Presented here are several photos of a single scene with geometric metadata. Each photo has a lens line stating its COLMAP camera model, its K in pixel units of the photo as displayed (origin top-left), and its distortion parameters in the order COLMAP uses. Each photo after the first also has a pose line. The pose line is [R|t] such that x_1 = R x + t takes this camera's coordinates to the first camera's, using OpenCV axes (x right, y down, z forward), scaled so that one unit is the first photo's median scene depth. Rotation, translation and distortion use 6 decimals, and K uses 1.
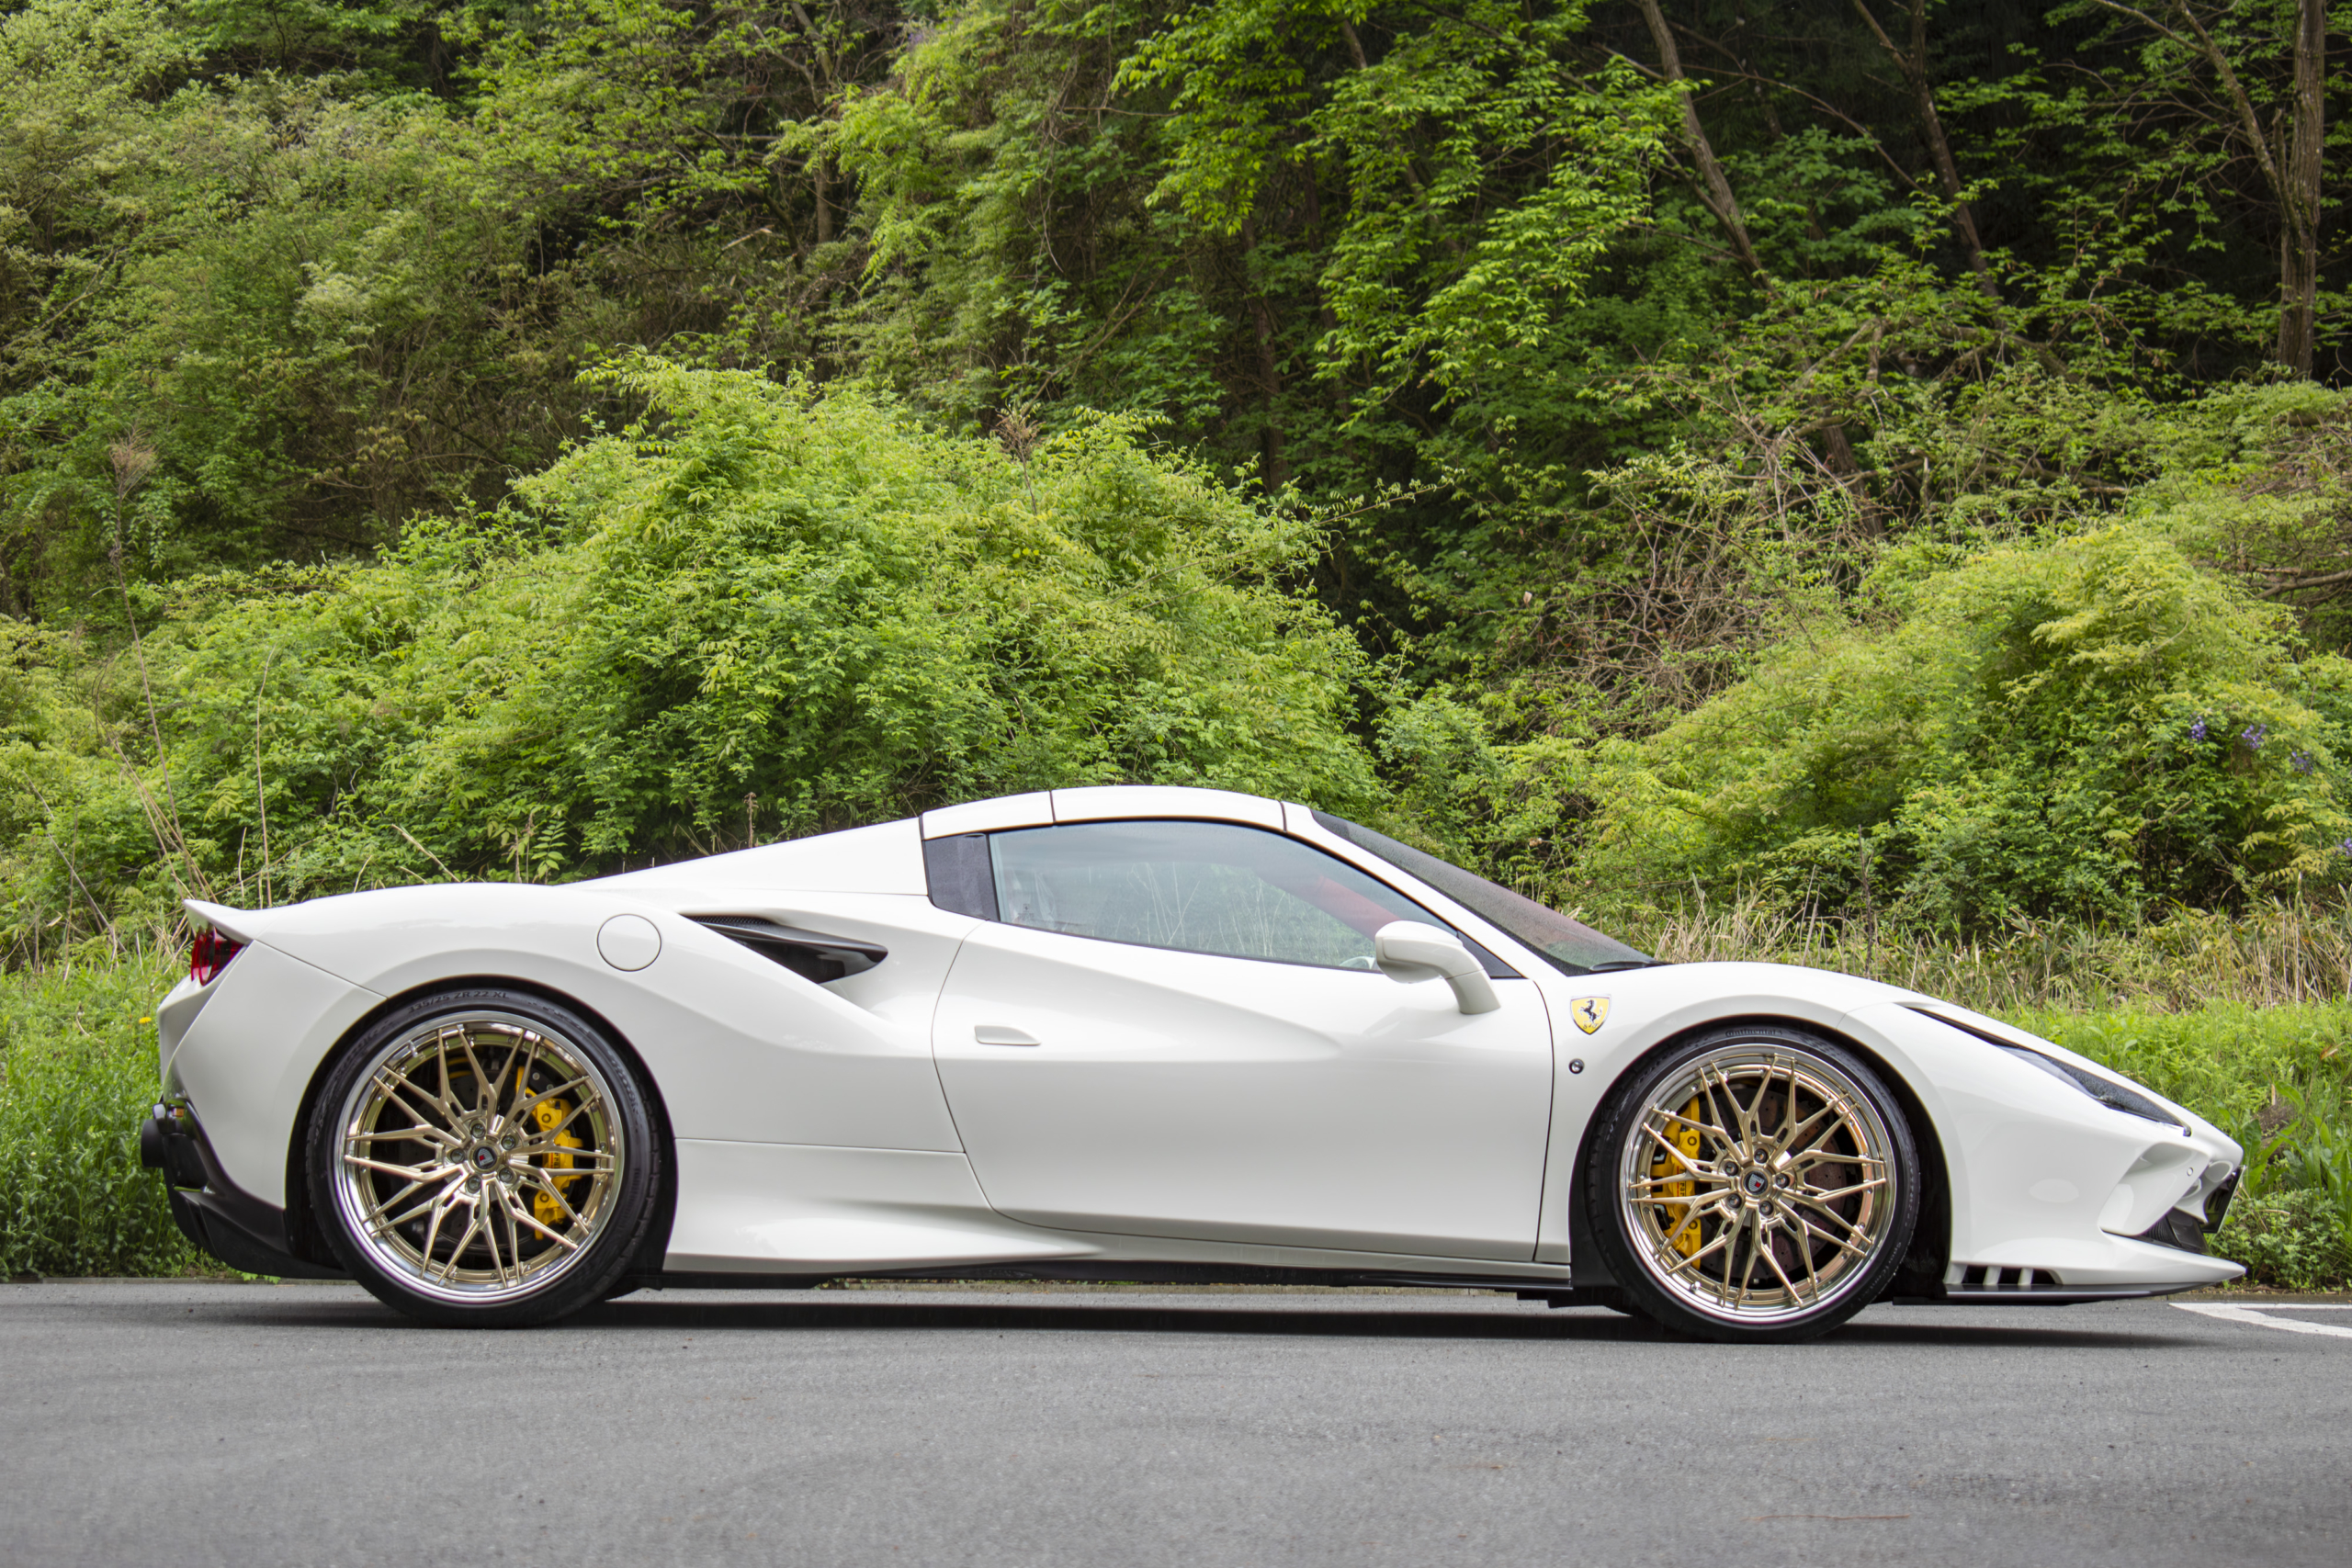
lens RADIAL K [[5352.7, 0, 1176.0], [0, 5352.7, 784.0], [0, 0, 1]] dist [0.044838, 0.300623]
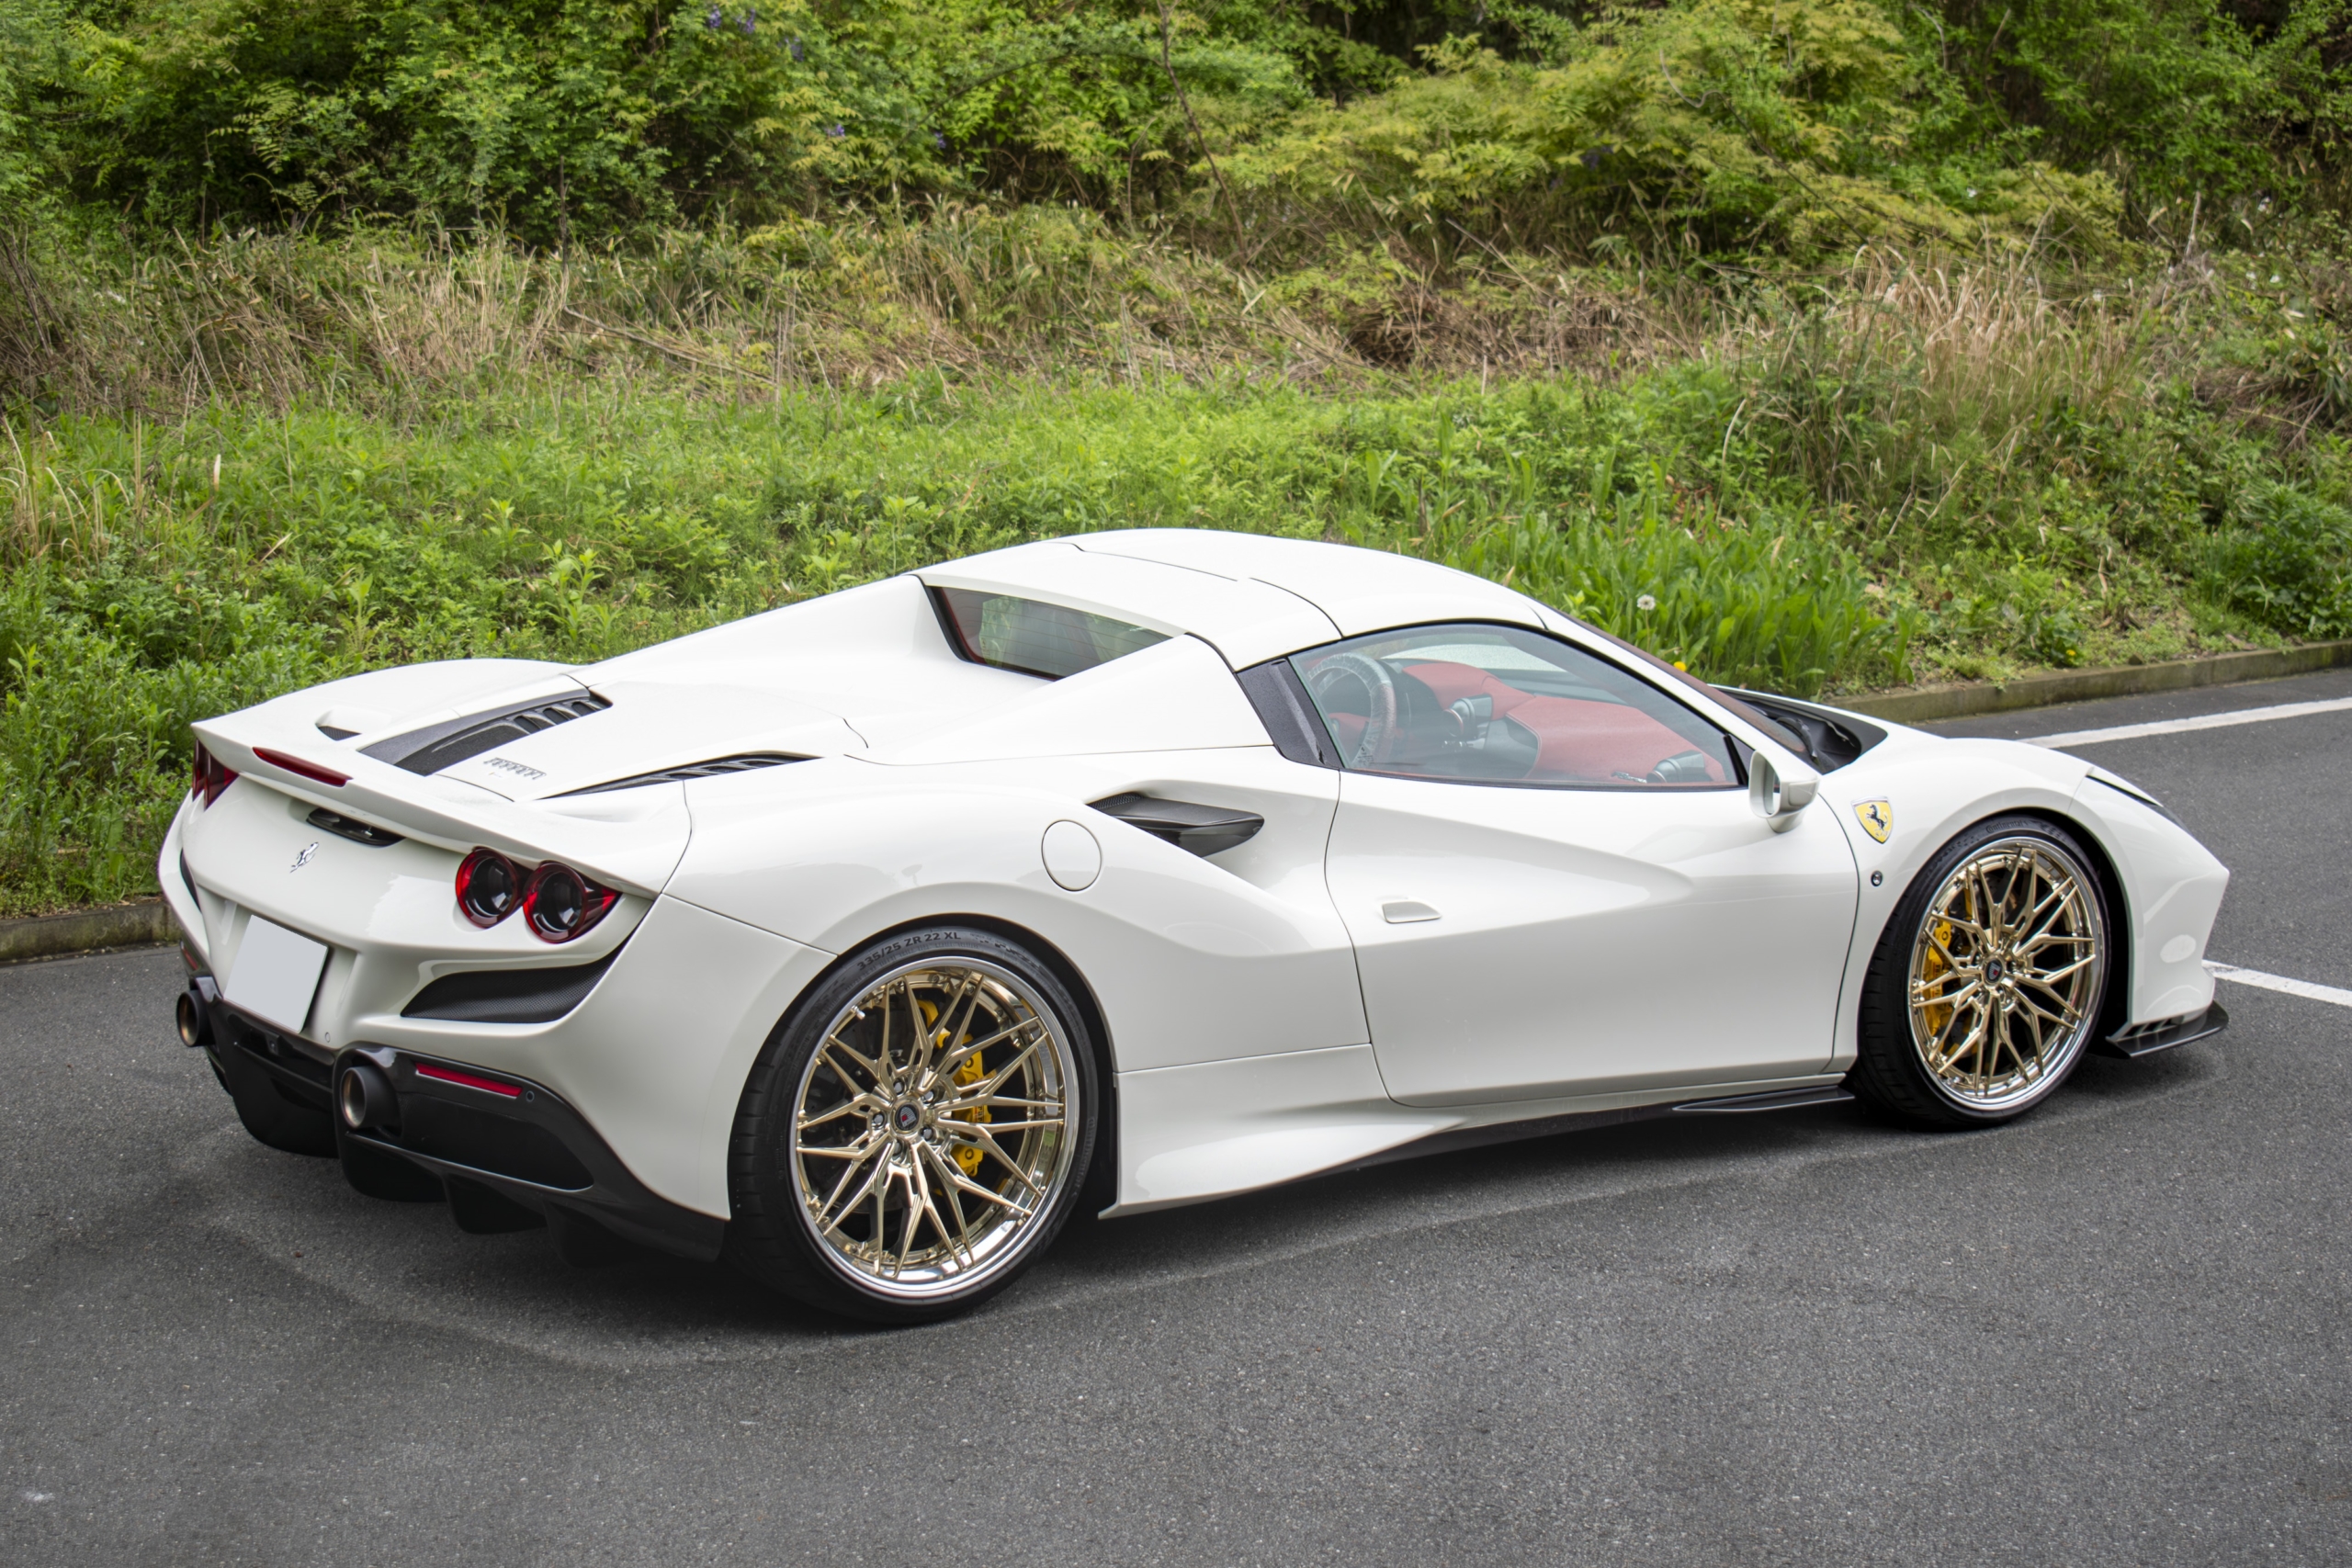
lens RADIAL K [[4530.7, 0, 1176.0], [0, 4530.7, 784.0], [0, 0, 1]] dist [0.050292, 0.148285]
pose [[0.813878, -0.095939, 0.573060, -0.340935], [-0.051076, 0.970643, 0.235040, -0.103182], [-0.578786, -0.220564, 0.785085, 0.293180]]
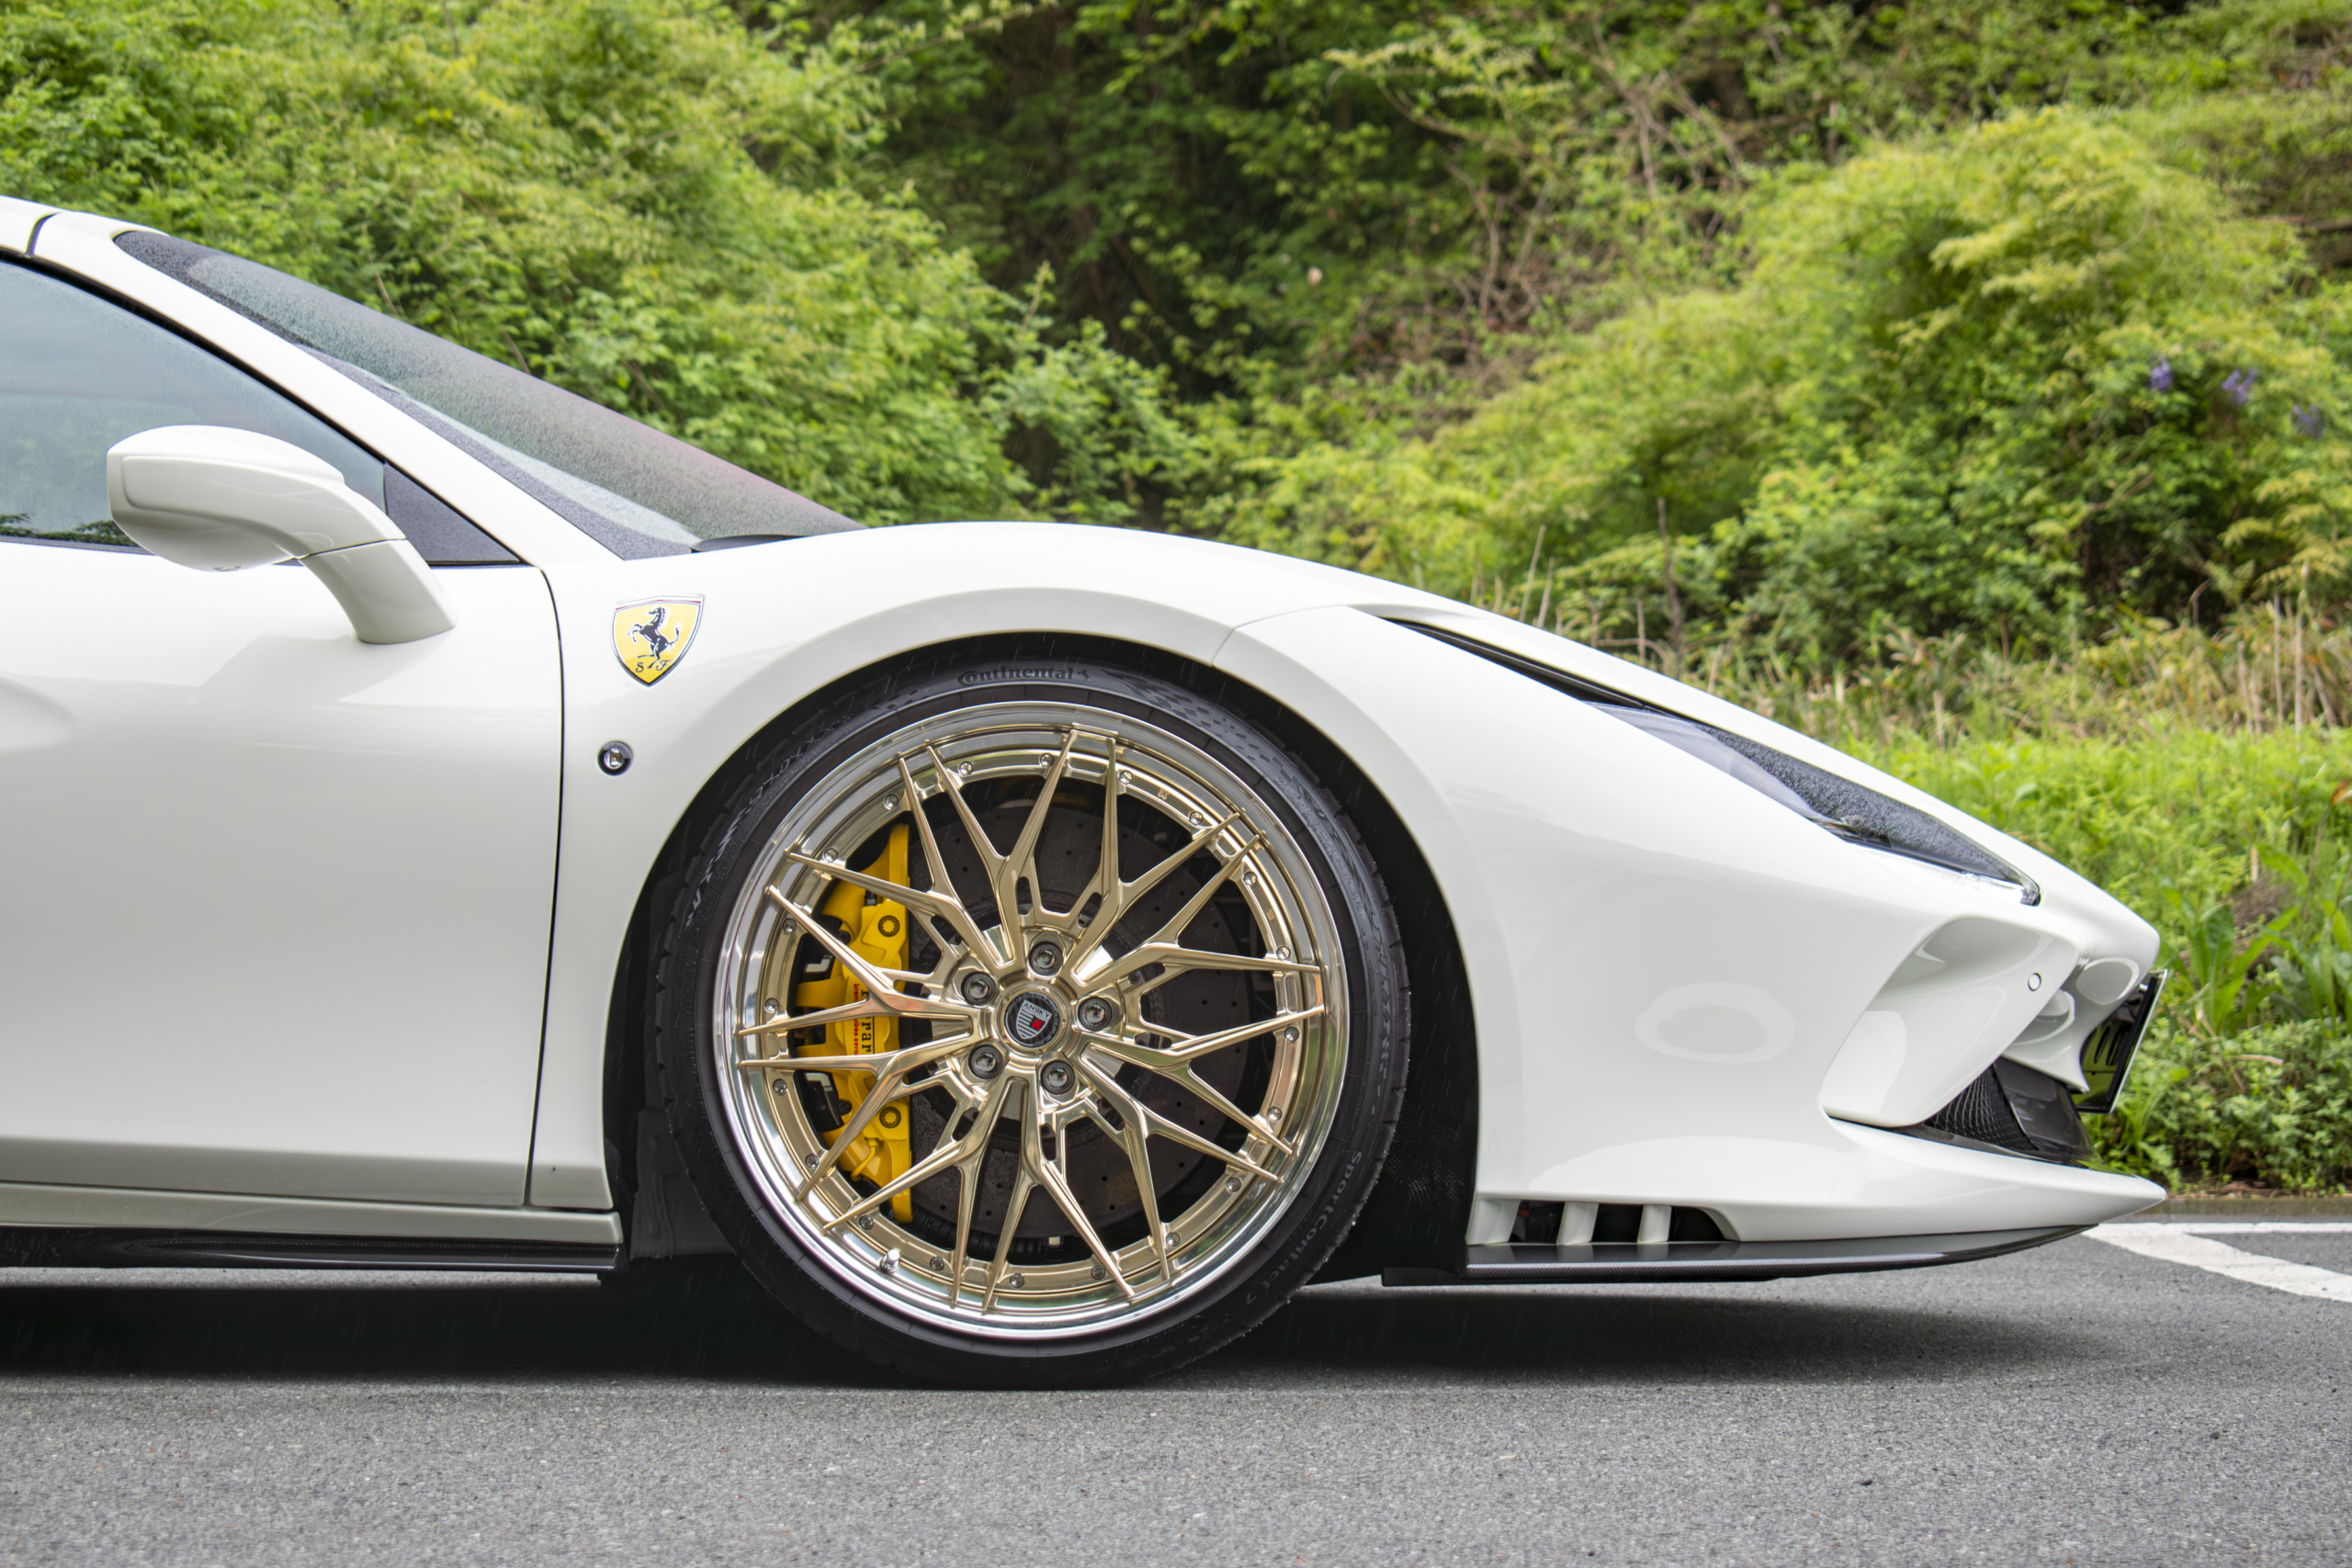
lens RADIAL K [[5352.7, 0, 1176.0], [0, 5352.7, 784.0], [0, 0, 1]] dist [0.044838, 0.300623]
pose [[0.999911, -0.012771, -0.003931, 0.083199], [0.012876, 0.999530, 0.027803, 0.029553], [0.003574, -0.027851, 0.999606, 0.385454]]
